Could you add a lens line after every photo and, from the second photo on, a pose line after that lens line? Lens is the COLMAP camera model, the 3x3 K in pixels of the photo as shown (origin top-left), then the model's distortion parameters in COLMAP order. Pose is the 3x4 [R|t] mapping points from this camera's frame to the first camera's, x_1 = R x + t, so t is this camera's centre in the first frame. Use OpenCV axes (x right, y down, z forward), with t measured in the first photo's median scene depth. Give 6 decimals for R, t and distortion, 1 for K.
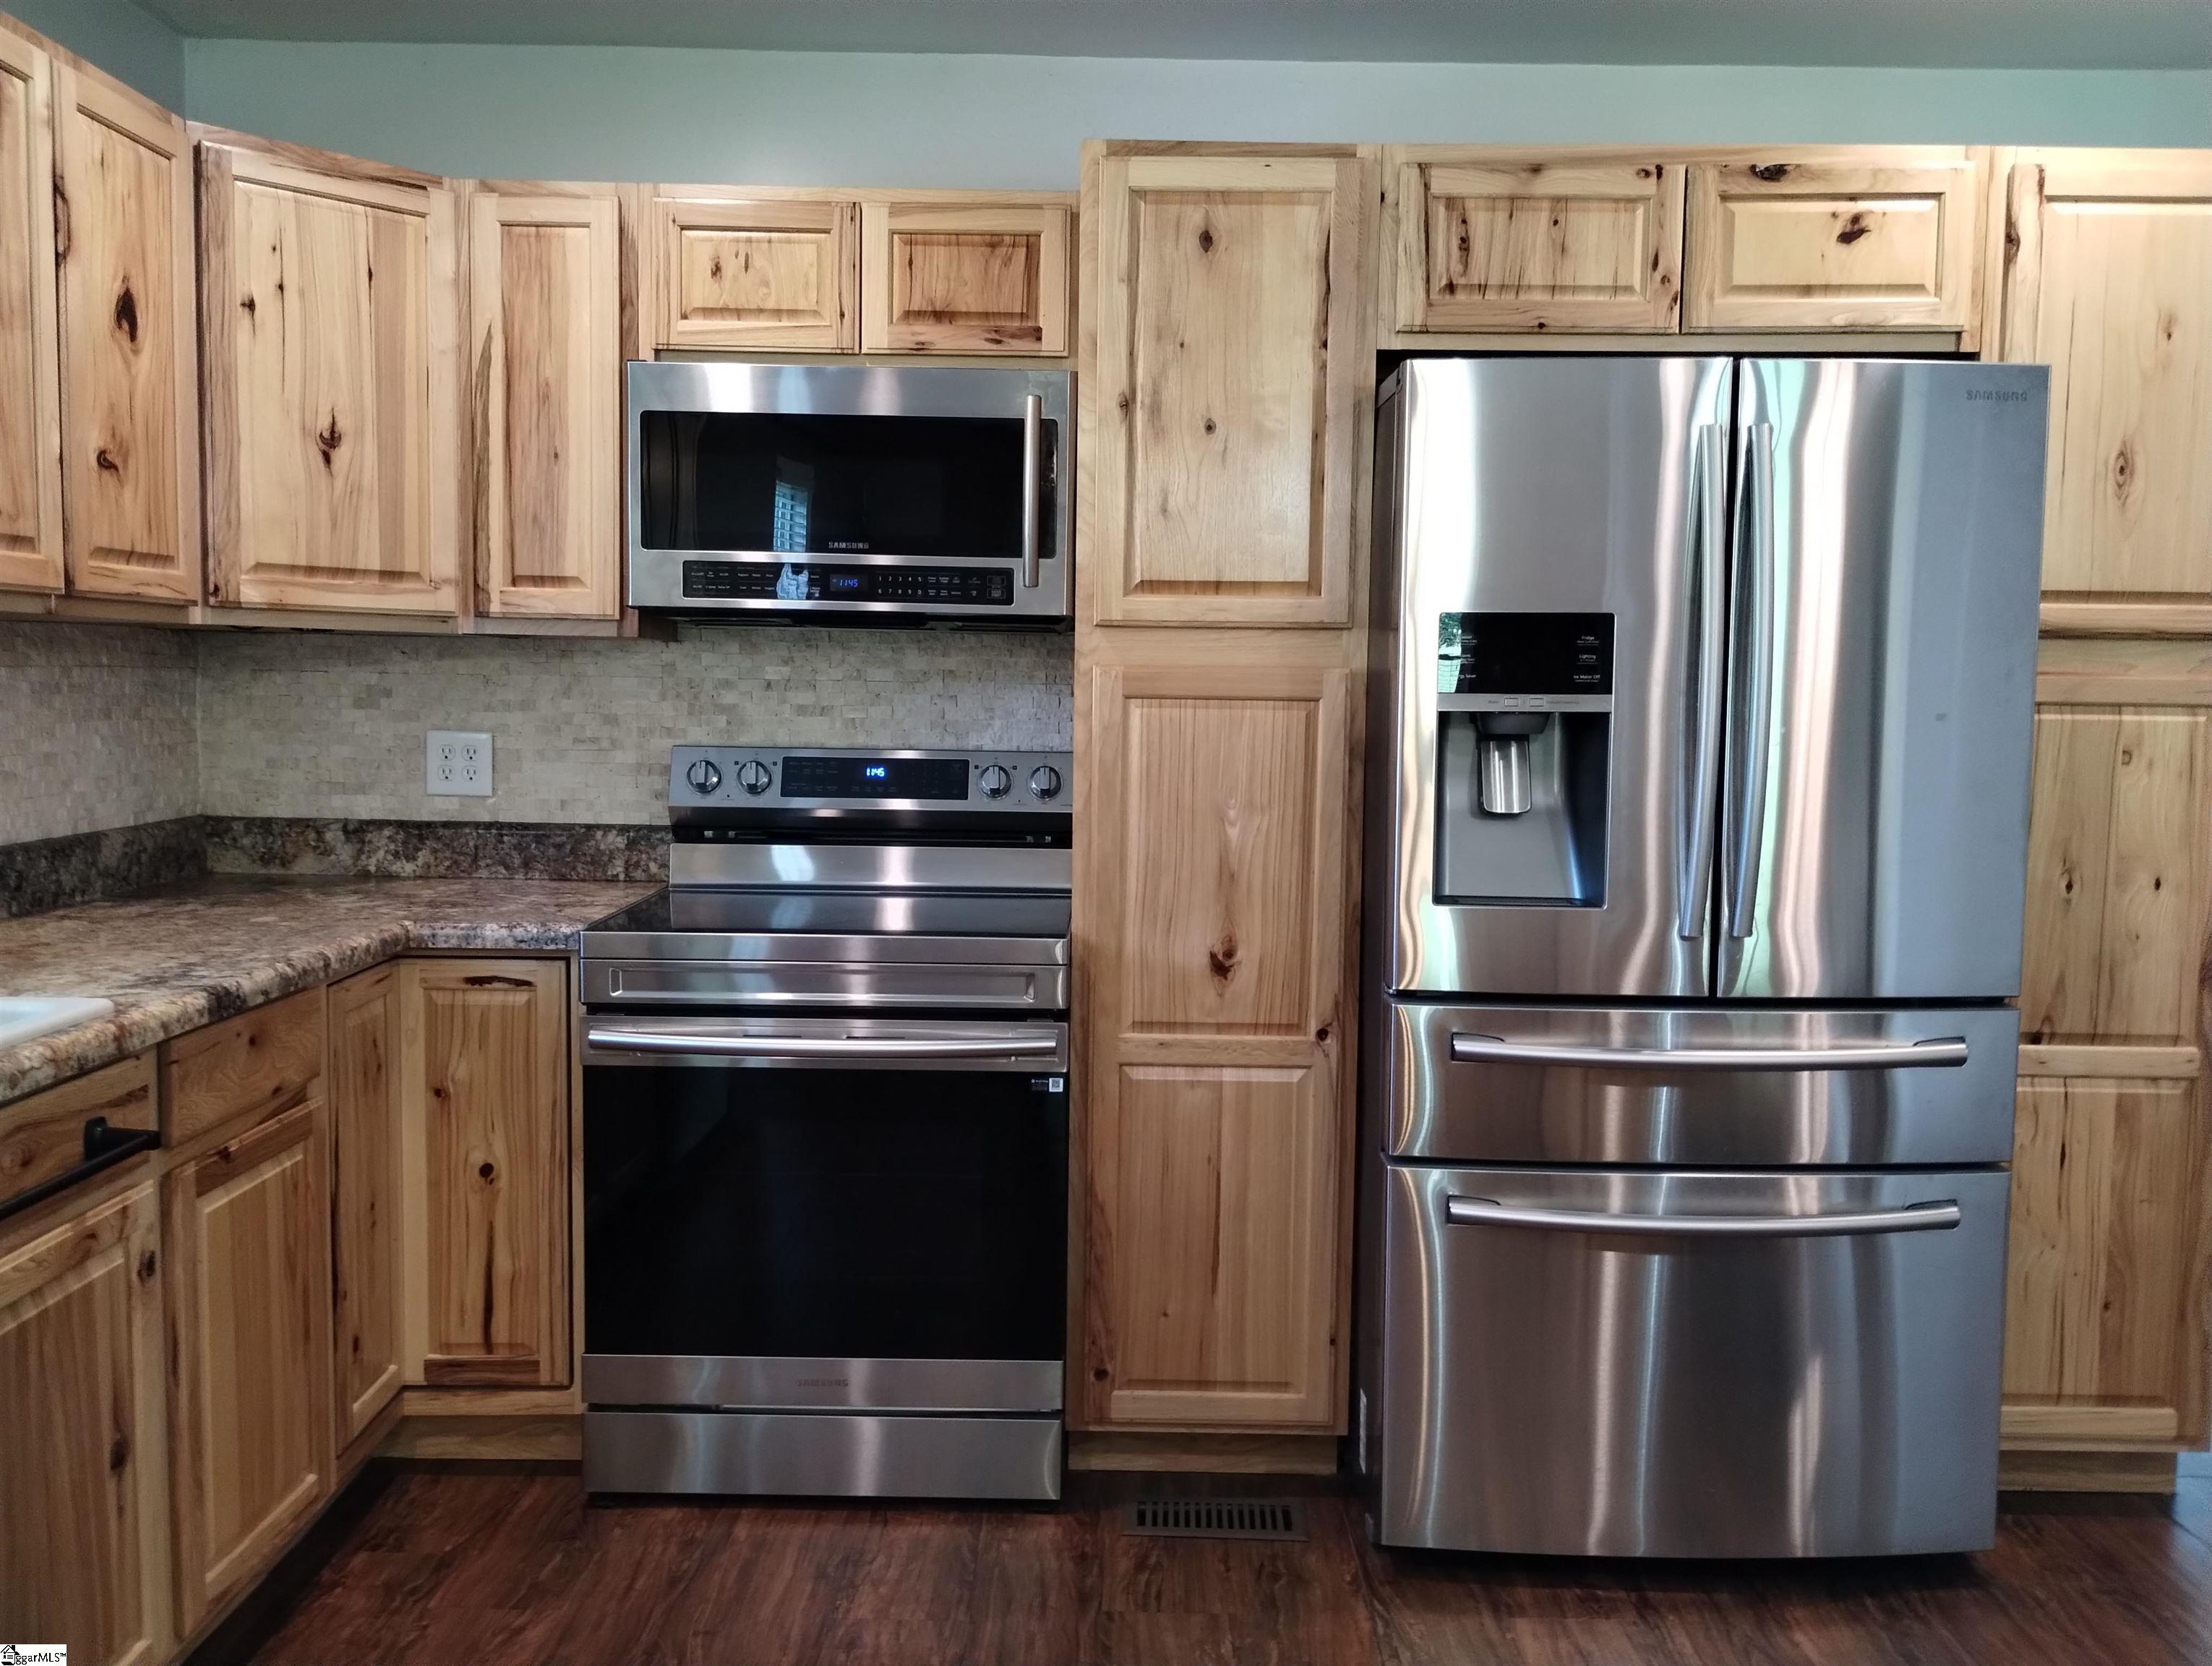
lens RADIAL K [[1843.1, 0, 1112.8], [0, 1843.1, 830.3], [0, 0, 1]] dist [0.050677, -0.052325]
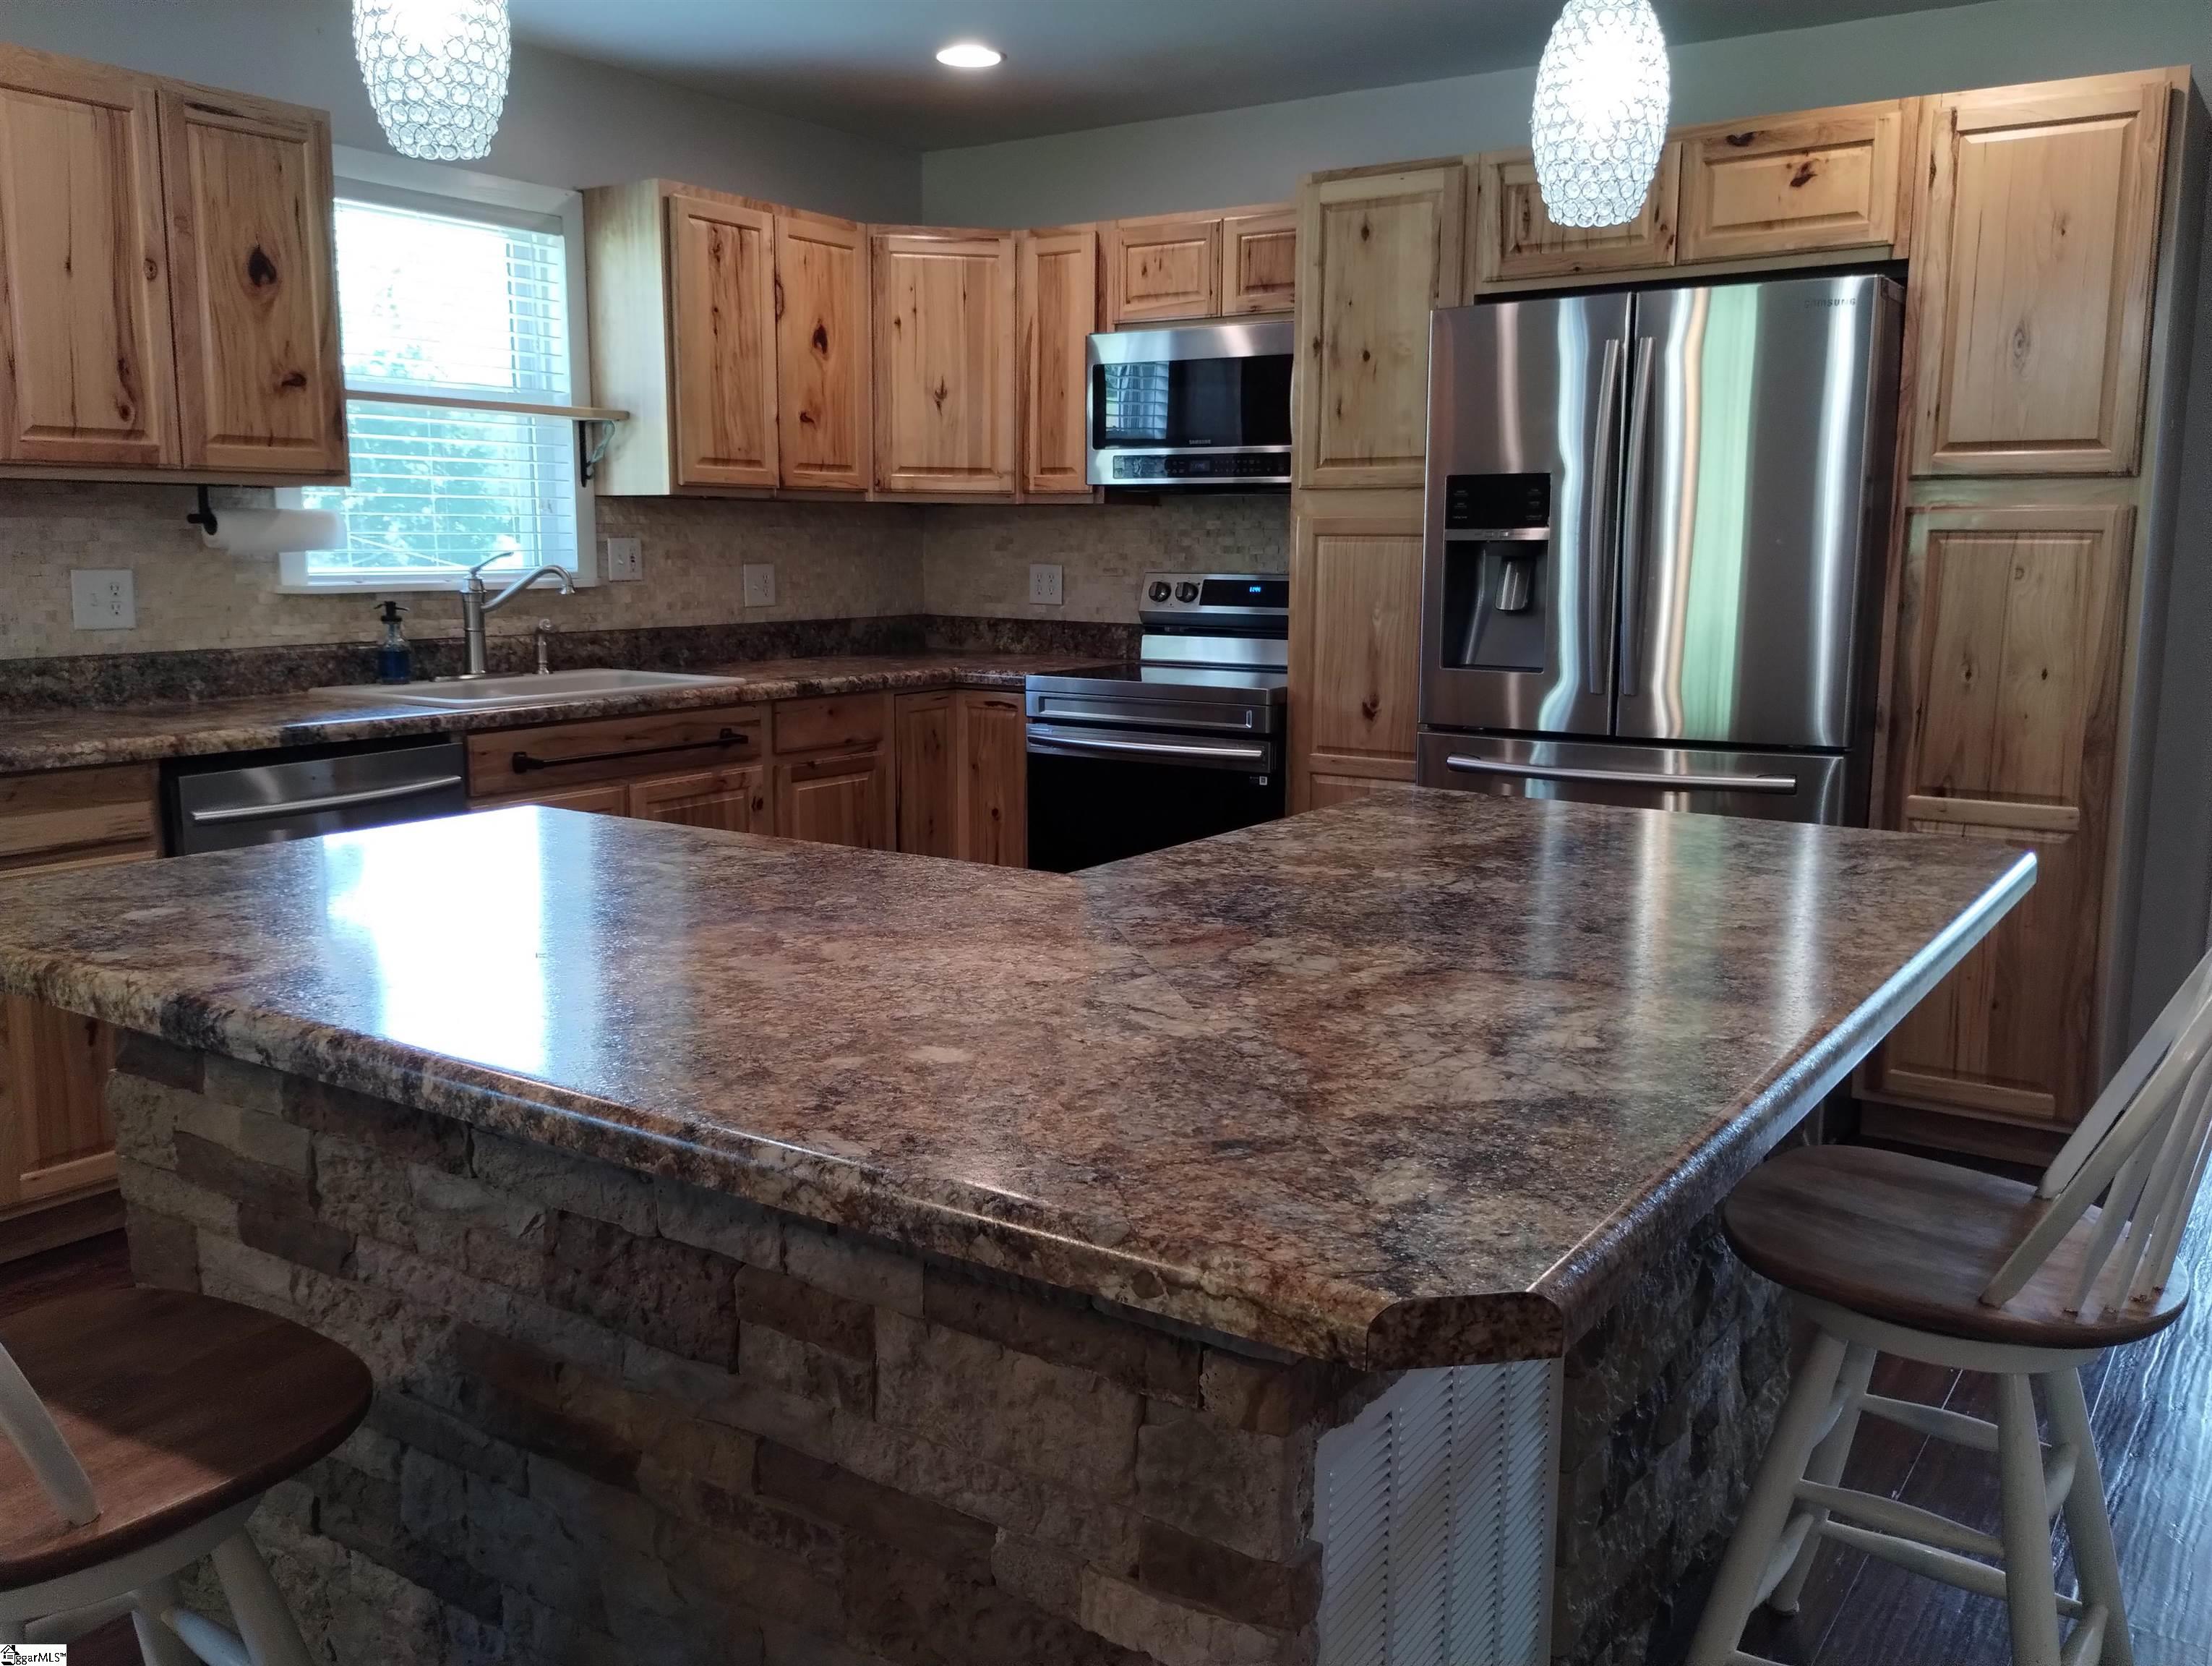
lens RADIAL K [[1843.1, 0, 1096.2], [0, 1843.1, 833.2], [0, 0, 1]] dist [0.050677, -0.052325]
pose [[0.827876, 0.078143, -0.555441, 0.733639], [-0.038065, 0.995792, 0.083359, 0.054961], [0.559618, -0.047868, 0.827367, -0.403718]]
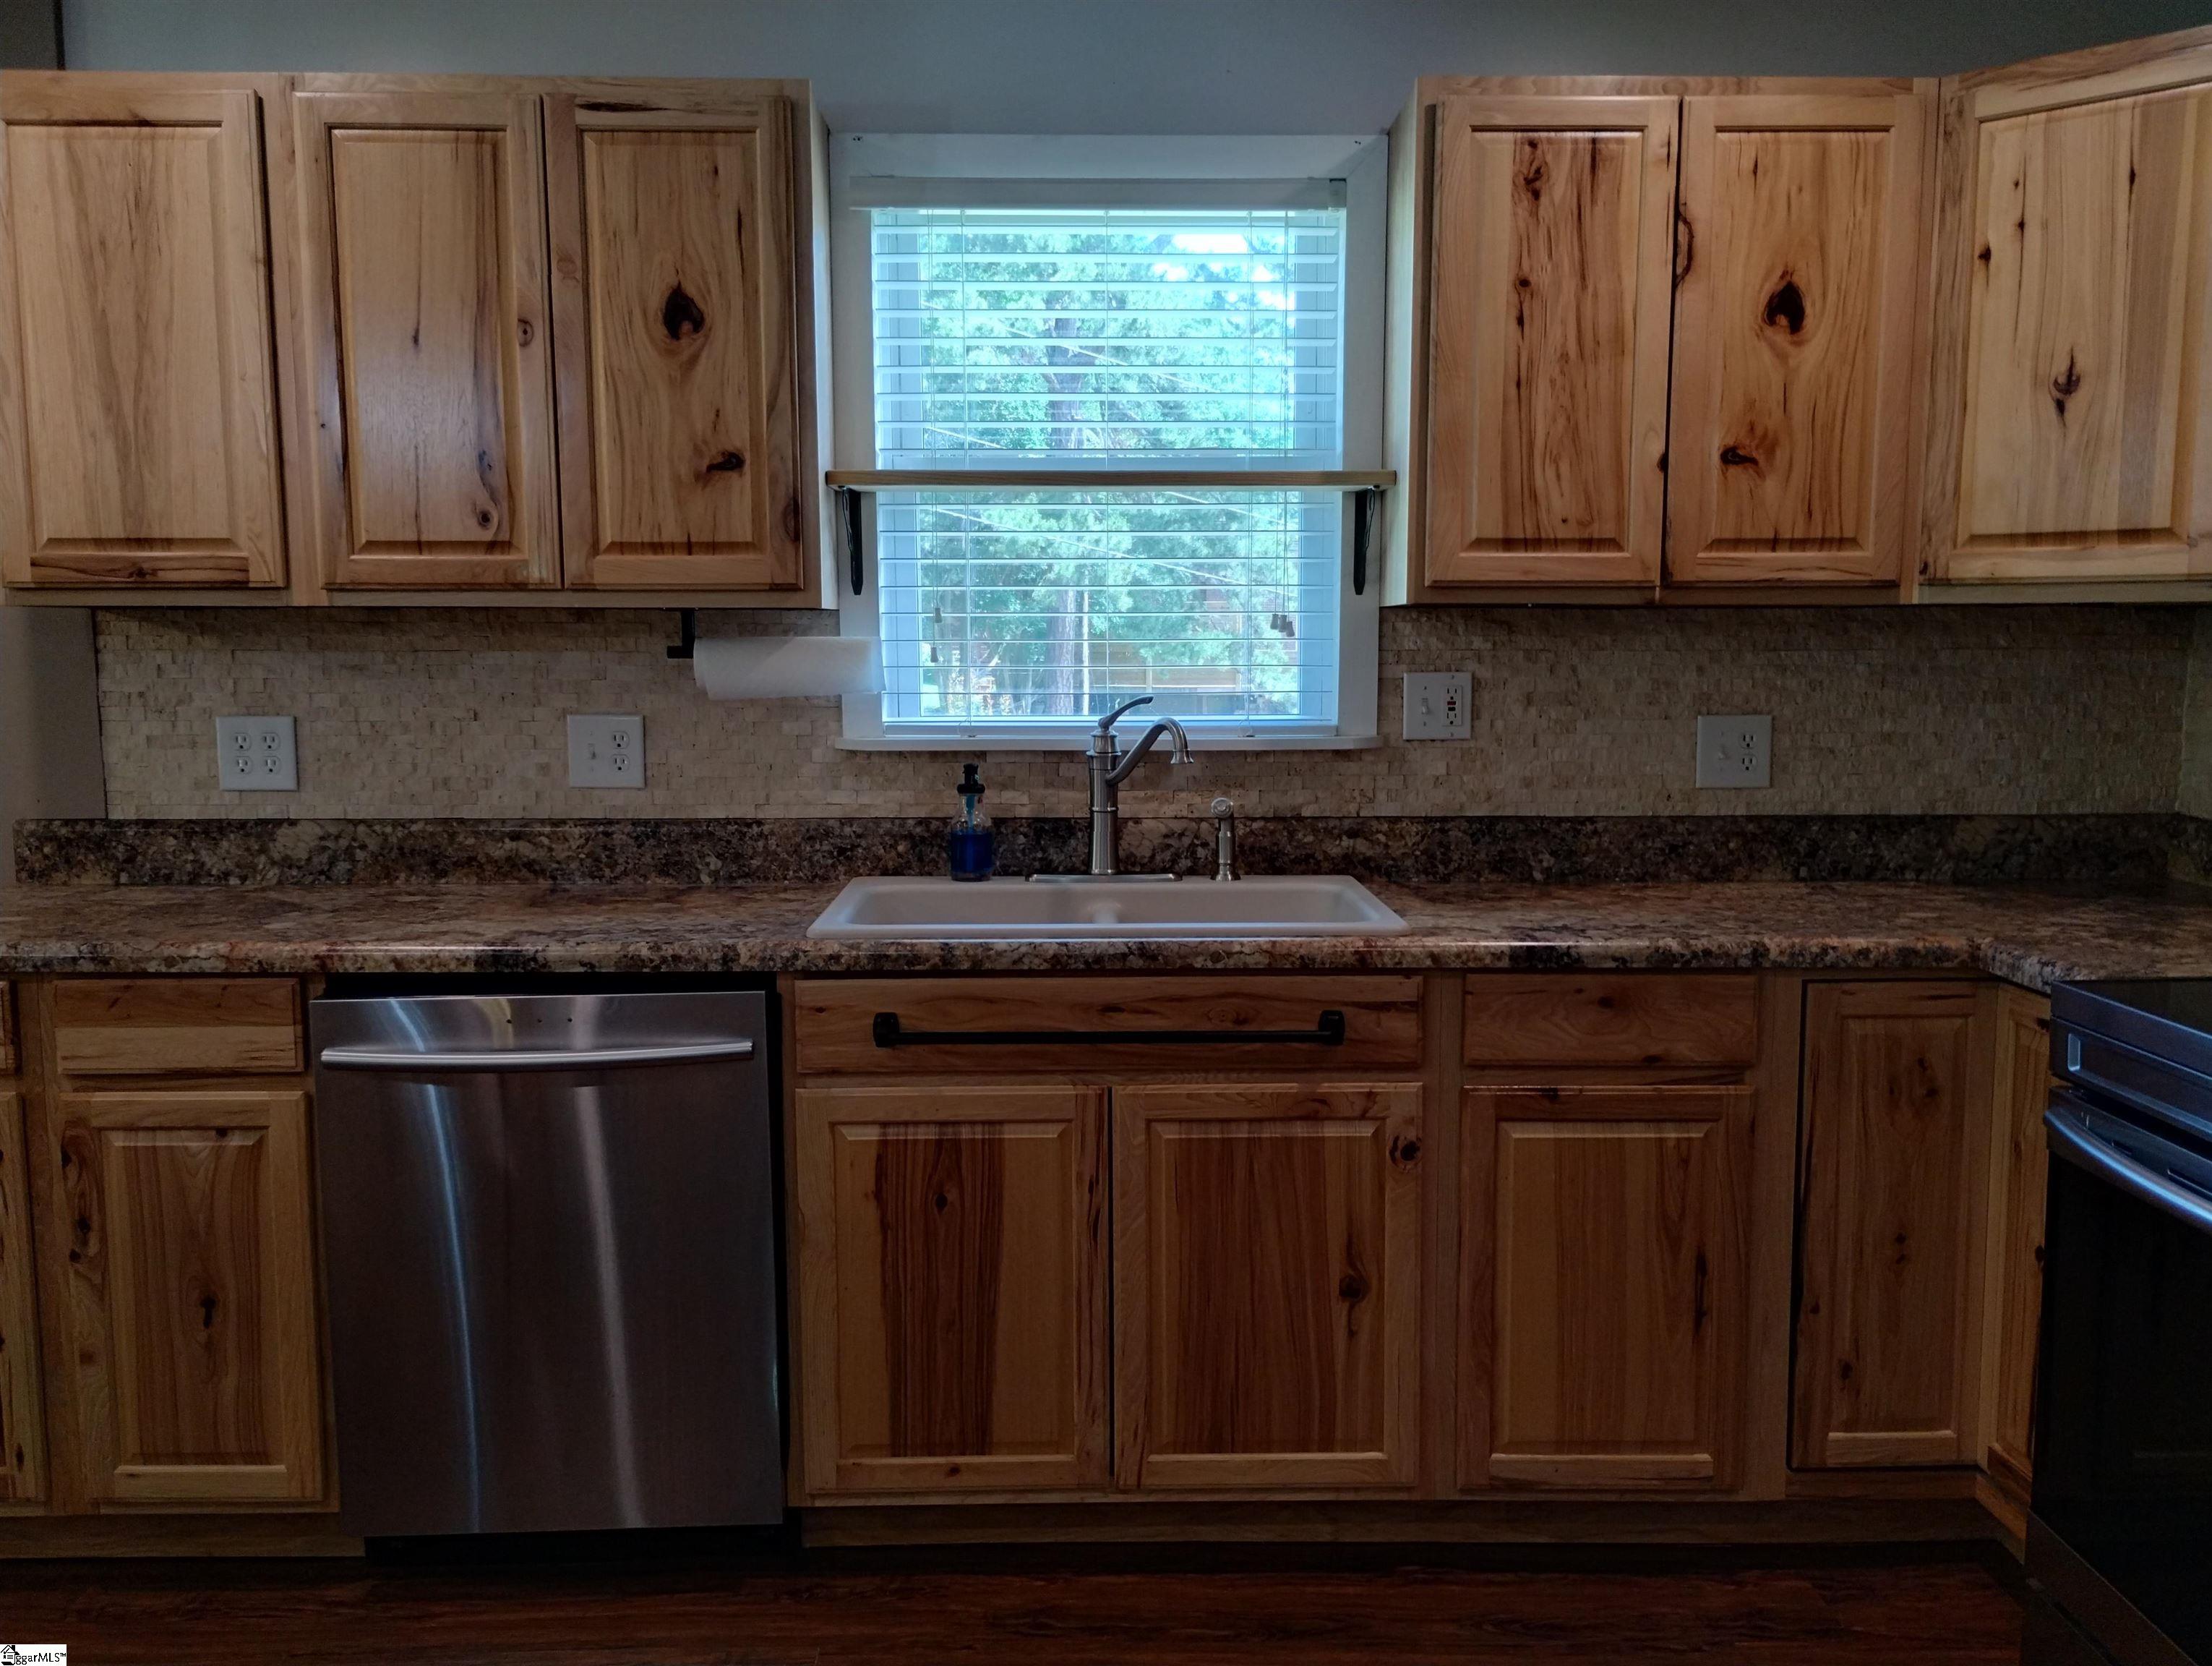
lens RADIAL K [[1843.1, 0, 1109.9], [0, 1843.1, 848.4], [0, 0, 1]] dist [0.050677, -0.052325]
pose [[0.021542, 0.096968, -0.995054, 0.475805], [-0.081357, 0.992154, 0.094924, -0.042200], [0.996452, 0.078910, 0.029262, 0.563147]]
